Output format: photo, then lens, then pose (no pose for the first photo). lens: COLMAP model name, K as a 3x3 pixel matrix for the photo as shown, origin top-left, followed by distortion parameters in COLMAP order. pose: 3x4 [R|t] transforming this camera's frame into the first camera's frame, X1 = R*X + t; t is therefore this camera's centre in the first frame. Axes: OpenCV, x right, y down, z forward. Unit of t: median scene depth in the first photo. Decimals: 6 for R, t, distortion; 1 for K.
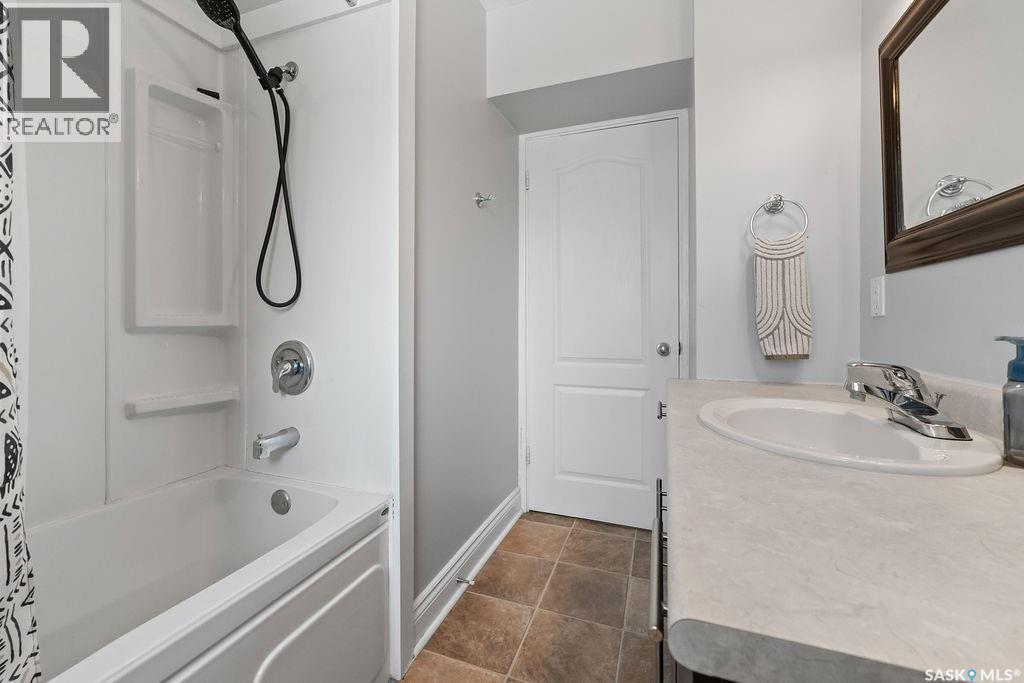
lens RADIAL K [[406.0, 0, 514.6], [0, 406.0, 336.4], [0, 0, 1]] dist [-0.008920, 0.001021]
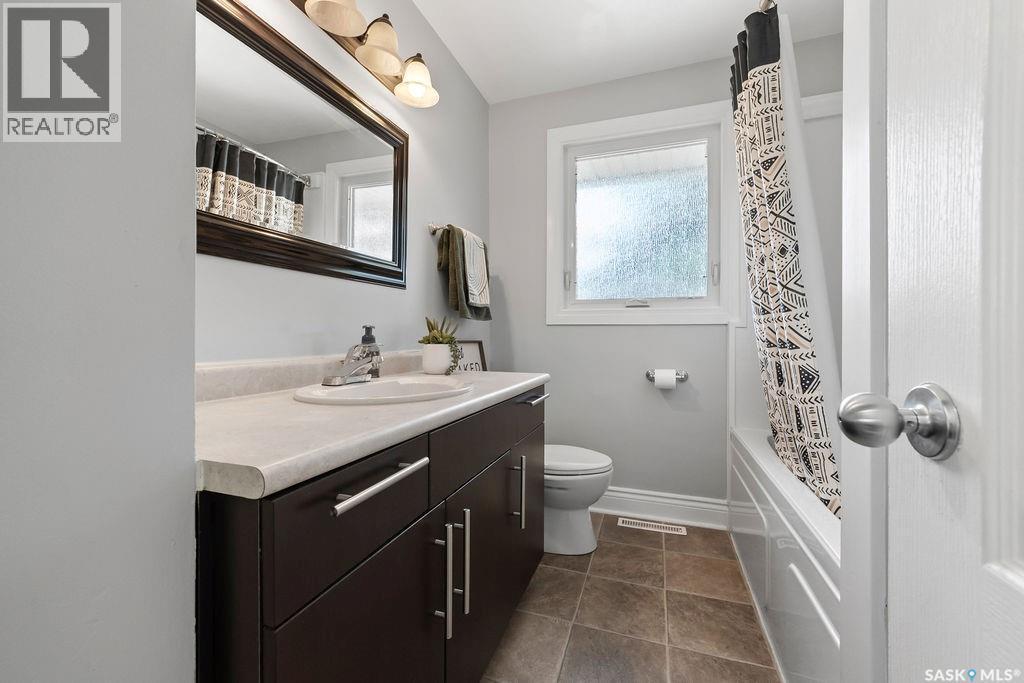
lens RADIAL K [[406.0, 0, 511.9], [0, 406.0, 337.7], [0, 0, 1]] dist [-0.008920, 0.001021]
pose [[-0.999994, 0.003341, -0.000368, 0.436593], [0.003340, 0.999994, 0.000930, 0.004622], [0.000371, 0.000929, -0.999999, 2.096419]]
